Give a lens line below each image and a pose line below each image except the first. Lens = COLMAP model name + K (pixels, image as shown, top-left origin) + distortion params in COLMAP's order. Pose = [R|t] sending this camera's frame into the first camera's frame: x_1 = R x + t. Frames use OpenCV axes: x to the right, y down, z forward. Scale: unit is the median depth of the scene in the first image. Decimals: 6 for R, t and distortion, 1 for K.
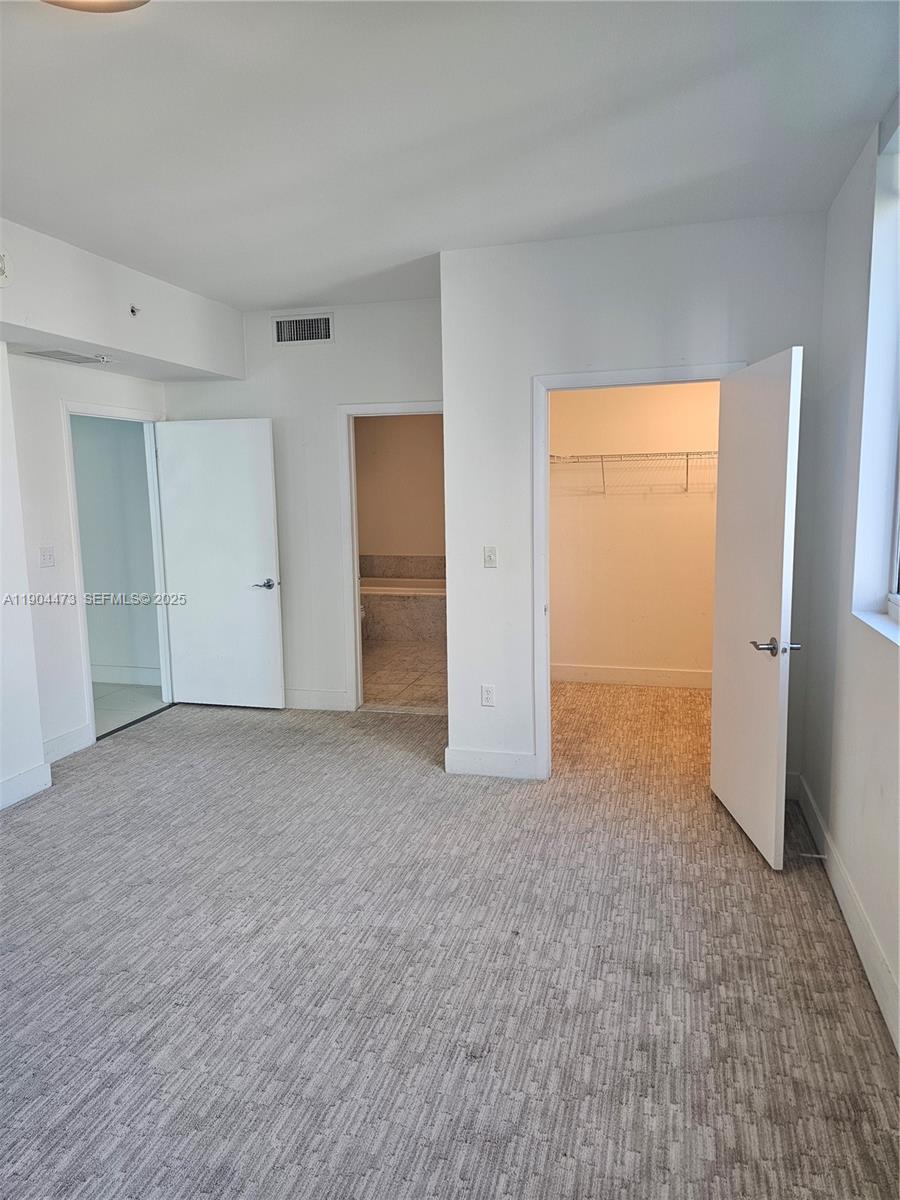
lens RADIAL K [[802.3, 0, 450.2], [0, 802.3, 606.2], [0, 0, 1]] dist [0.058633, -0.044468]
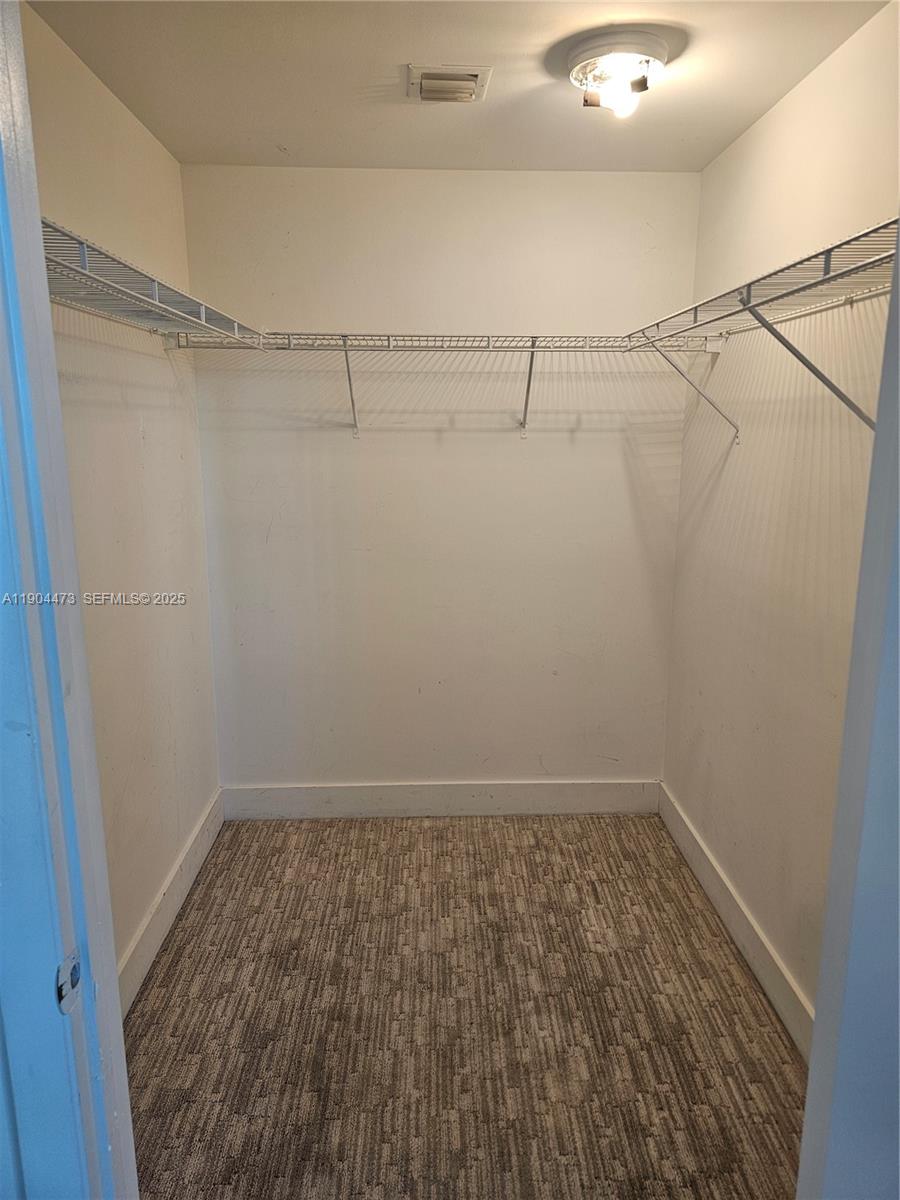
lens RADIAL K [[802.3, 0, 457.0], [0, 802.3, 600.0], [0, 0, 1]] dist [0.058633, -0.044468]
pose [[0.955507, -0.042798, 0.291848, 0.116028], [0.021824, 0.996964, 0.074746, -0.079337], [-0.294161, -0.065051, 0.953539, 0.569888]]
